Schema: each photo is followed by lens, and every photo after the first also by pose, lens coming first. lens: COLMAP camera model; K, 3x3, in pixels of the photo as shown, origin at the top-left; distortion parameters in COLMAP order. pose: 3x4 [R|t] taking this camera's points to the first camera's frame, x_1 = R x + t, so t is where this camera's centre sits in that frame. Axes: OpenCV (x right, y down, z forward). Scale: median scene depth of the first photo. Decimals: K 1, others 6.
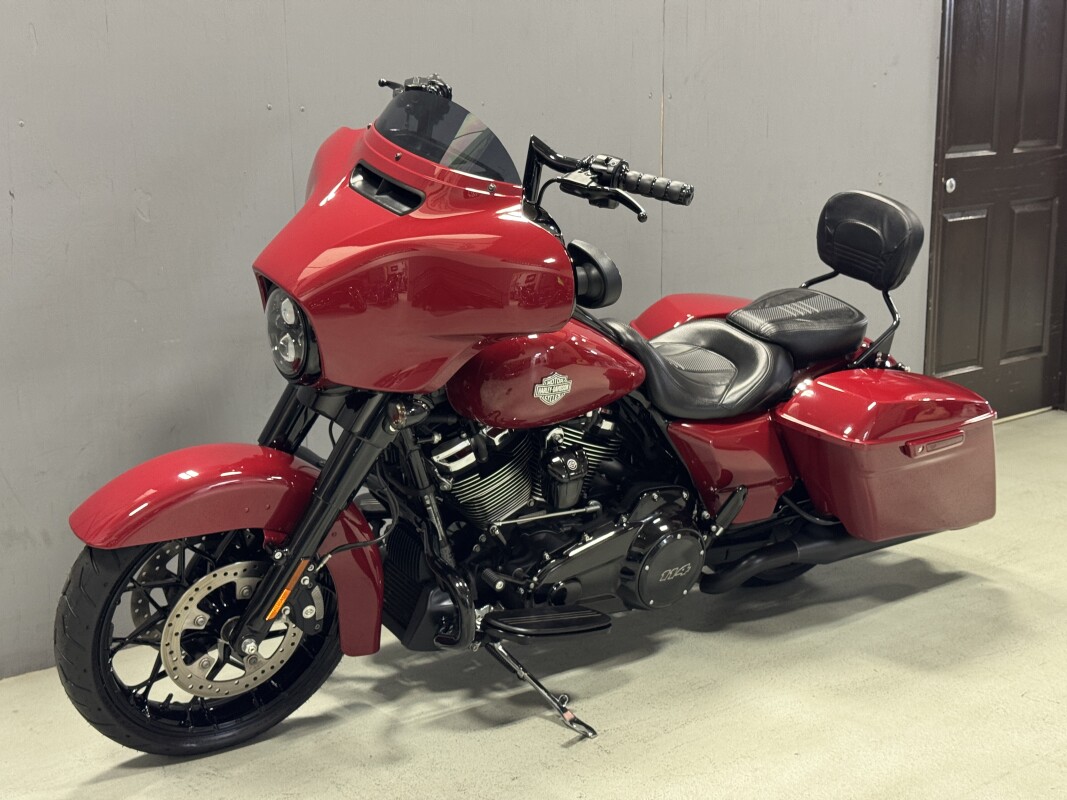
lens RADIAL K [[1488.4, 0, 527.2], [0, 1488.4, 407.7], [0, 0, 1]] dist [0.080439, 0.000000]
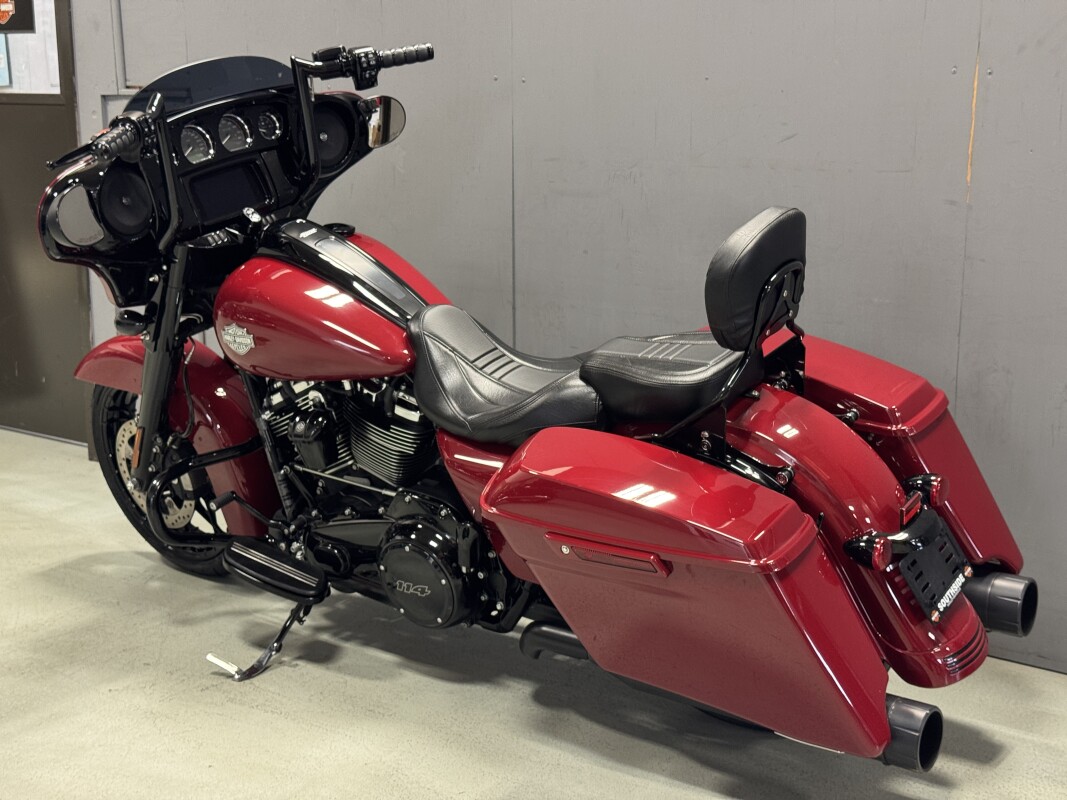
lens RADIAL K [[1488.4, 0, 534.6], [0, 1488.4, 398.9], [0, 0, 1]] dist [0.080439, 0.000000]
pose [[0.289964, 0.208371, -0.934078, 0.748113], [-0.209604, 0.966141, 0.150457, -0.121712], [0.933803, 0.152159, 0.323821, 0.597711]]
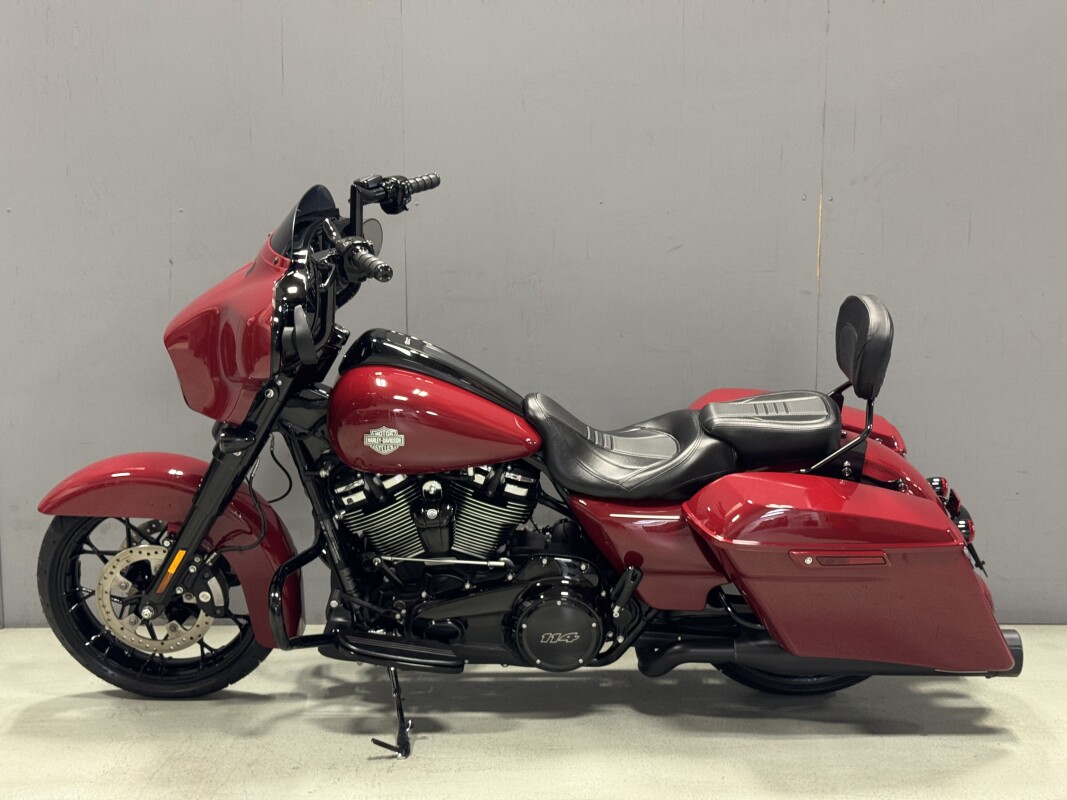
lens RADIAL K [[1488.4, 0, 535.9], [0, 1488.4, 391.0], [0, 0, 1]] dist [0.080439, 0.000000]
pose [[0.802298, 0.086897, -0.590565, 0.547806], [-0.136705, 0.989801, -0.040076, -0.014117], [0.581059, 0.112886, 0.805995, 0.094965]]
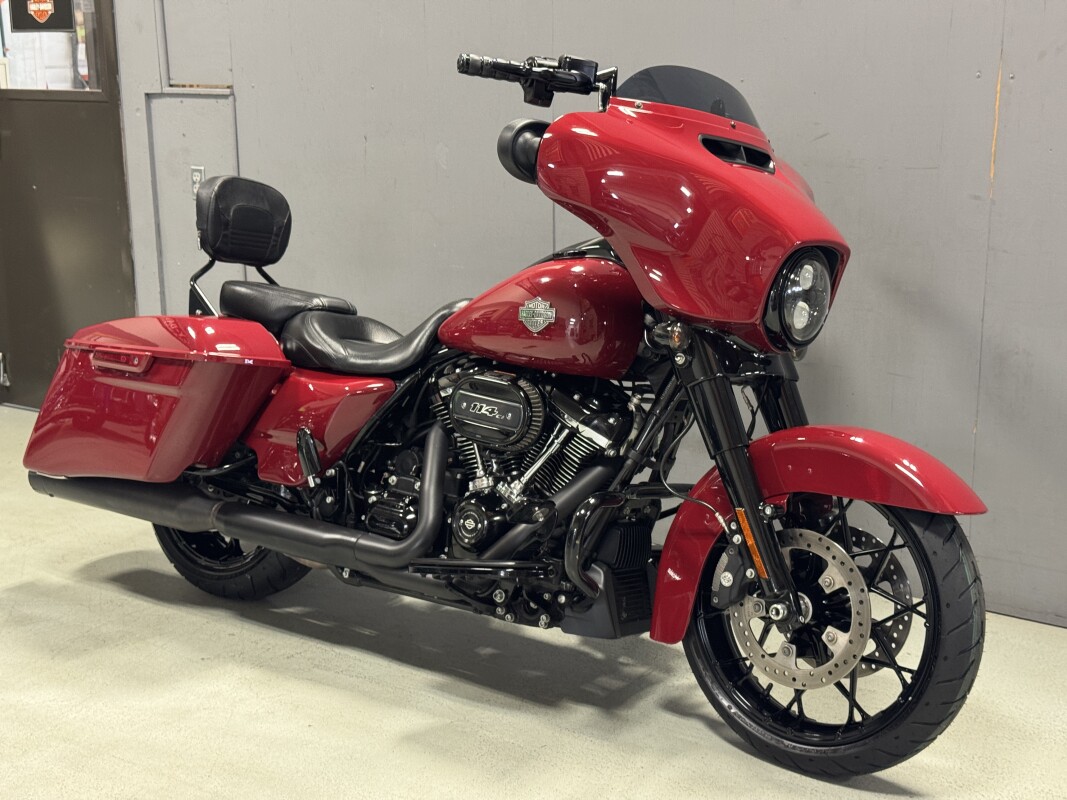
lens RADIAL K [[1488.4, 0, 531.4], [0, 1488.4, 407.4], [0, 0, 1]] dist [0.080439, 0.000000]
pose [[0.308351, 0.228709, -0.923370, 0.786471], [-0.200267, 0.964521, 0.172024, -0.129627], [0.929953, 0.131877, 0.343214, 0.535043]]
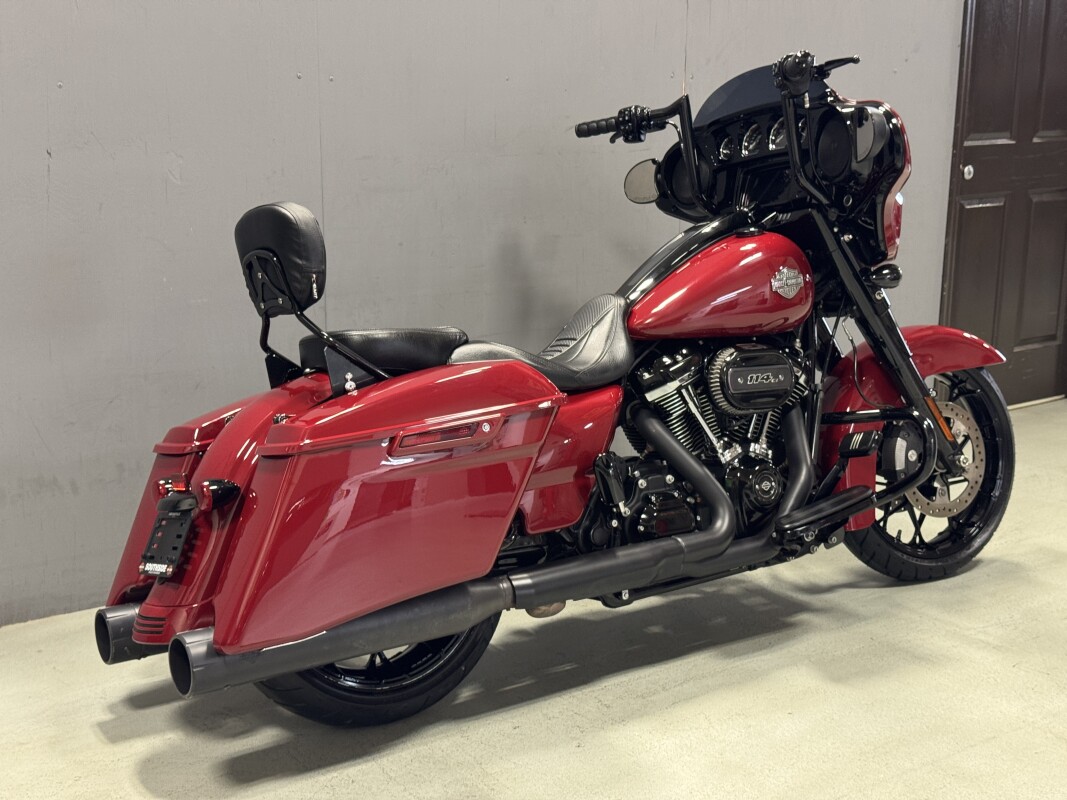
lens RADIAL K [[1488.4, 0, 530.6], [0, 1488.4, 399.5], [0, 0, 1]] dist [0.080439, 0.000000]
pose [[0.999485, 0.028265, -0.015194, 0.007349], [-0.028184, 0.999587, 0.005527, 0.009675], [0.015344, -0.005096, 0.999869, -0.024346]]
